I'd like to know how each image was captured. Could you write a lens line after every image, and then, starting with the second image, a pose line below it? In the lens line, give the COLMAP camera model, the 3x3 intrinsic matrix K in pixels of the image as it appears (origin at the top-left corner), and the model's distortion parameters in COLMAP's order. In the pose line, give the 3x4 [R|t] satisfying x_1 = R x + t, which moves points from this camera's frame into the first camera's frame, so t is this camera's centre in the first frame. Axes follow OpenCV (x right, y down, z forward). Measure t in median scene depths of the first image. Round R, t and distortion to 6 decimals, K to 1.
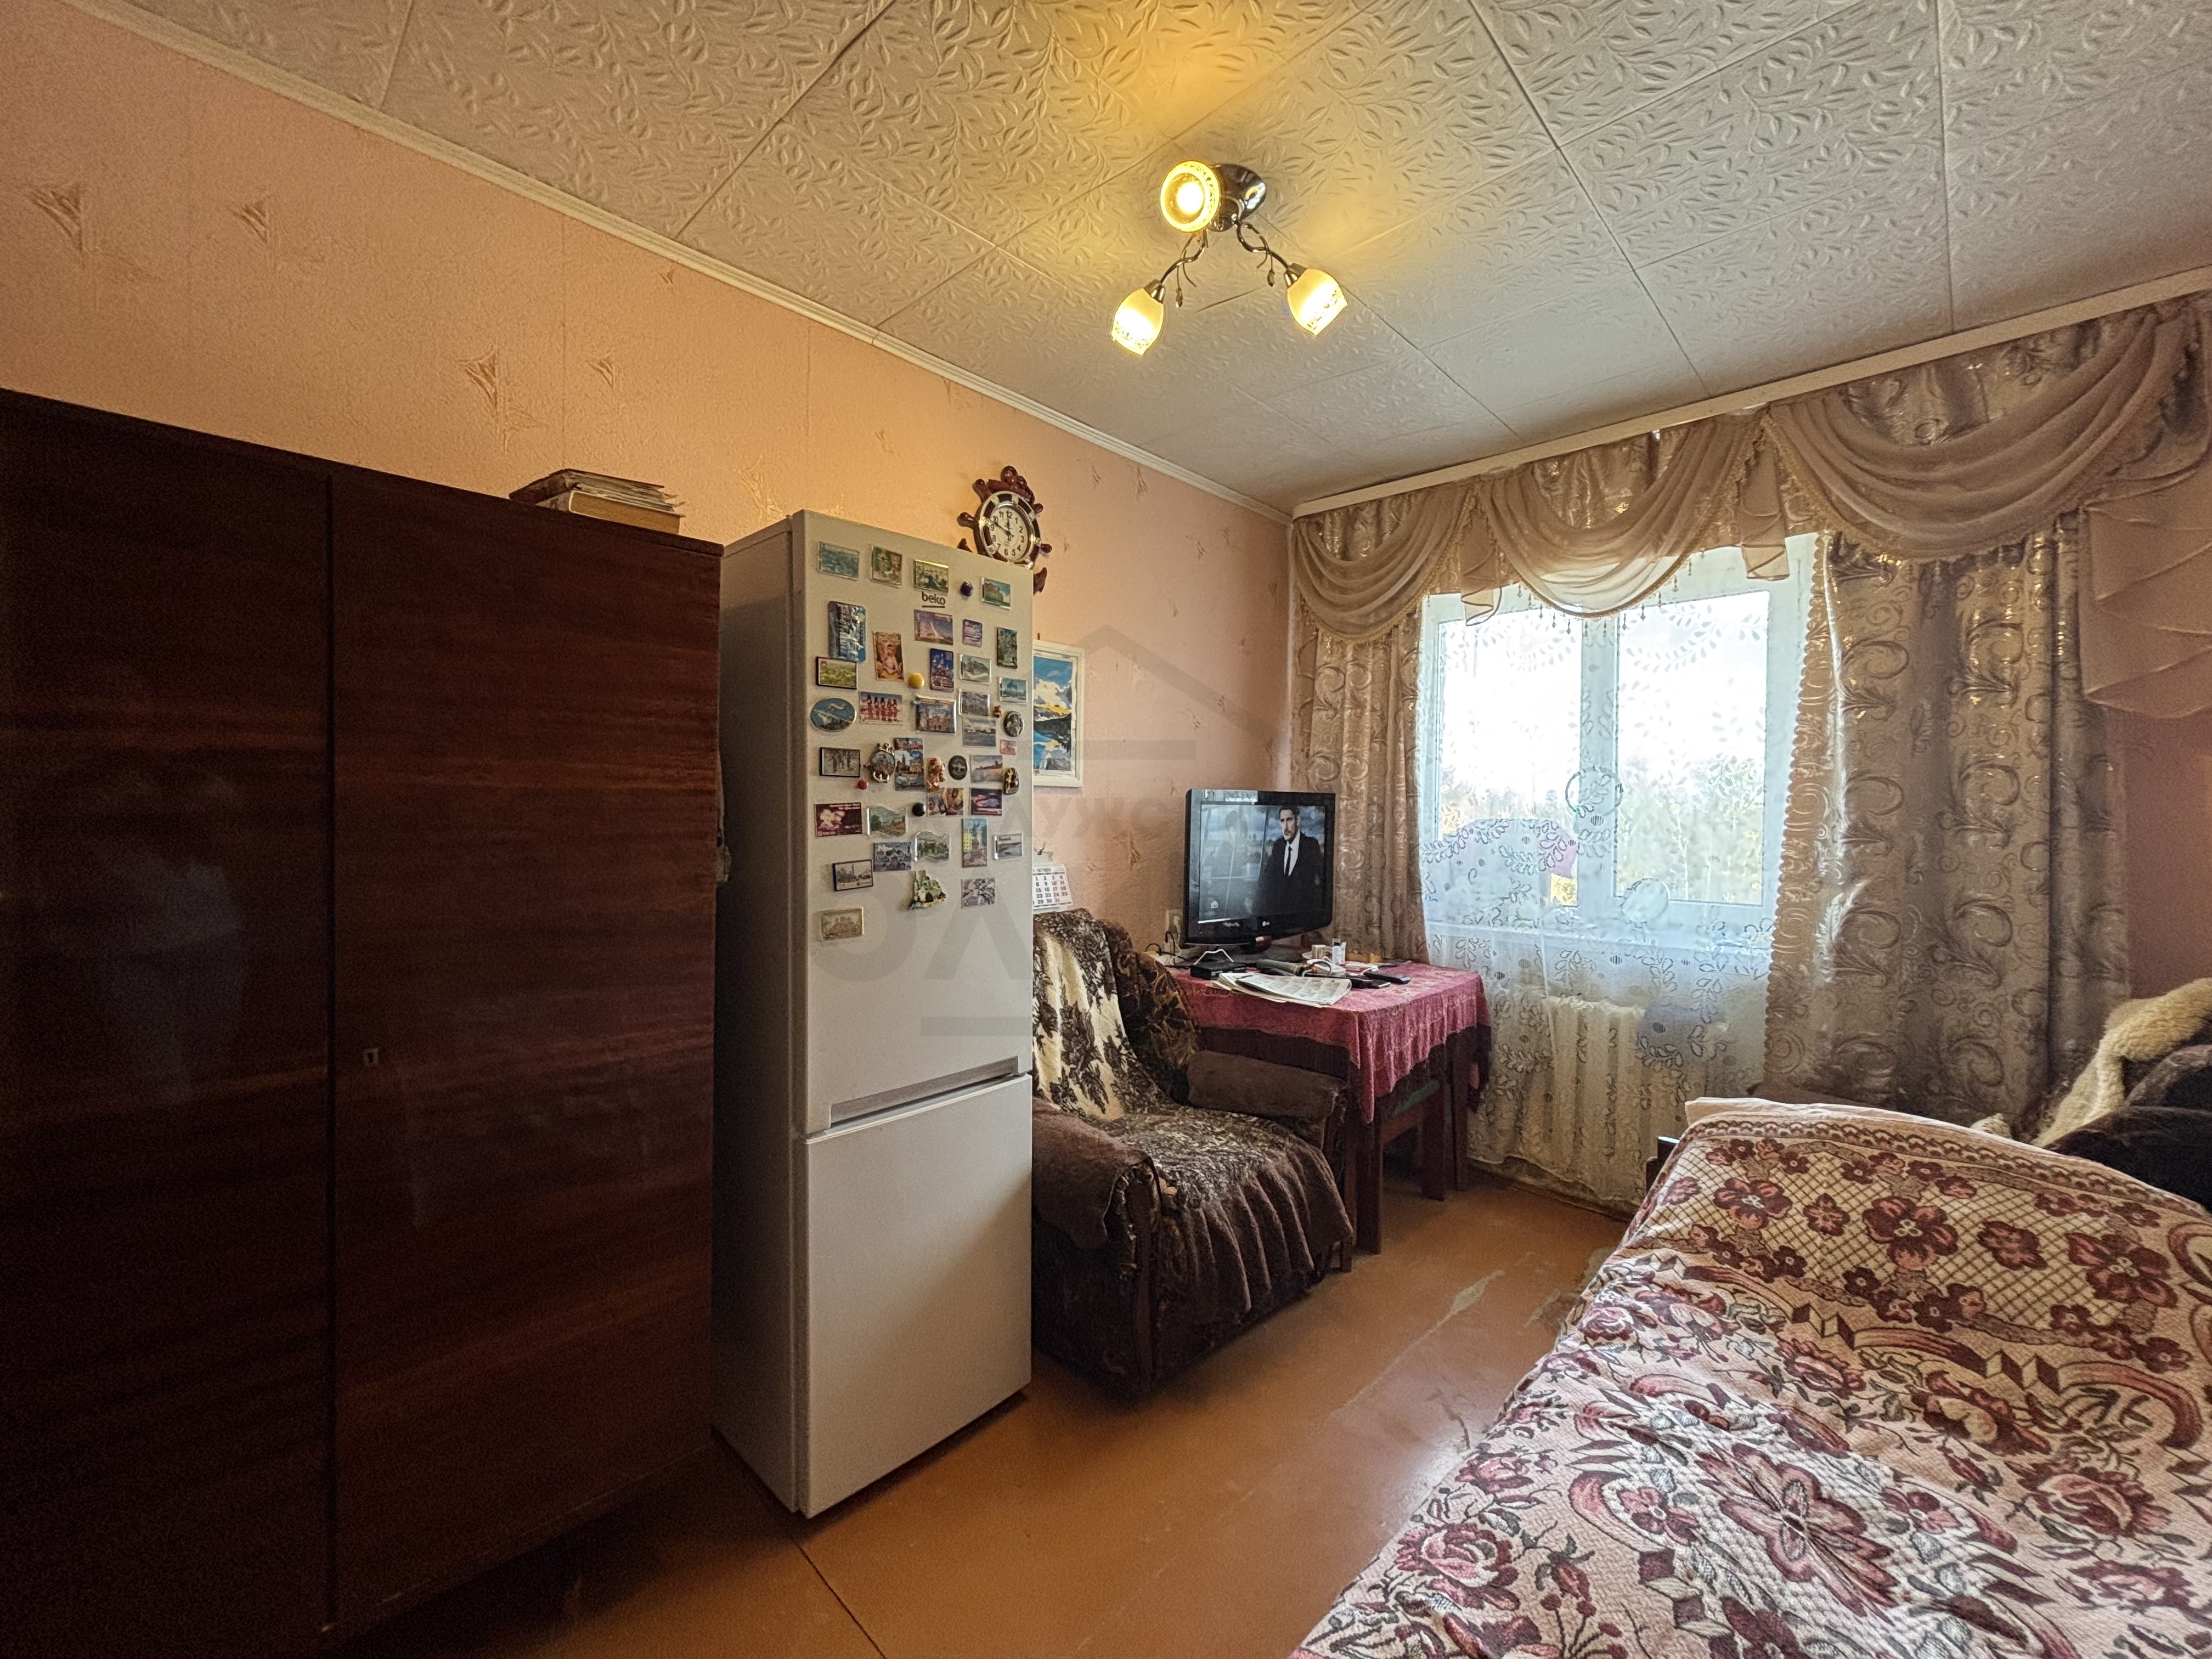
lens RADIAL K [[891.3, 0, 1099.9], [0, 891.3, 821.6], [0, 0, 1]] dist [0.000506, -0.000662]
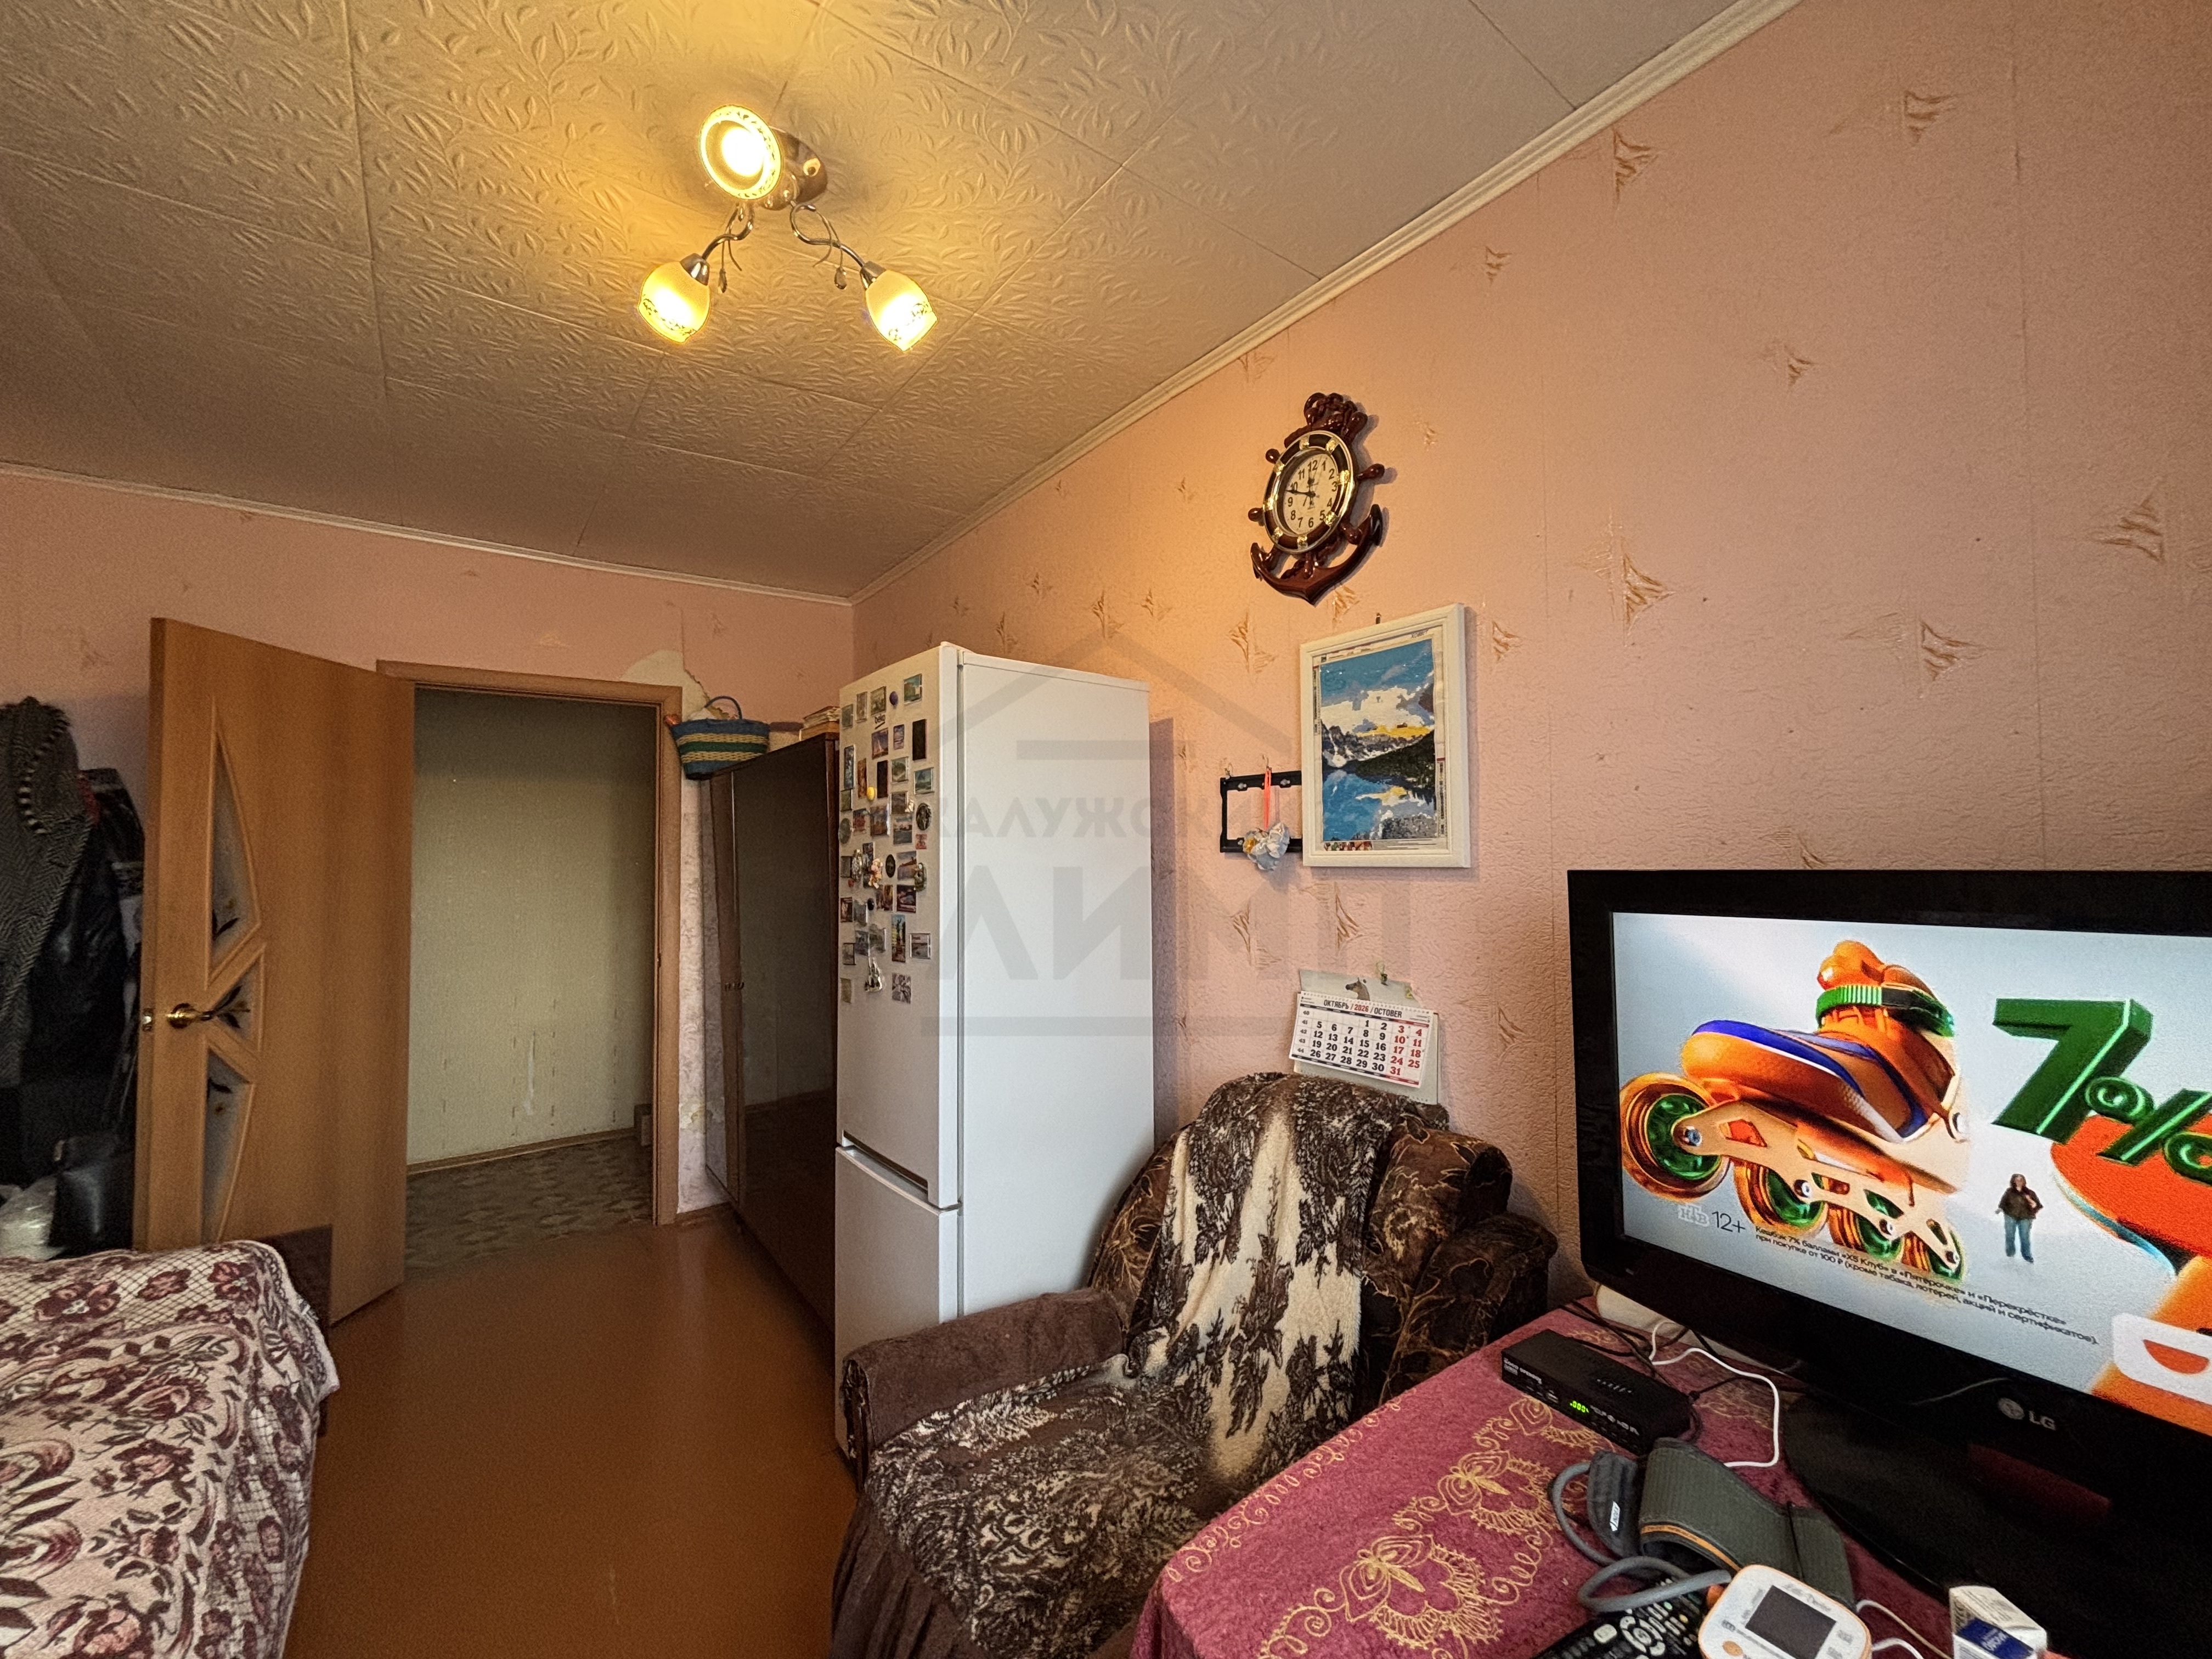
lens RADIAL K [[898.3, 0, 1097.6], [0, 898.3, 827.0], [0, 0, 1]] dist [0.014683, -0.003957]
pose [[-0.164038, -0.049134, -0.985230, 0.843968], [-0.008985, 0.998792, -0.048314, -0.056220], [0.986413, 0.000927, -0.164281, 1.389669]]
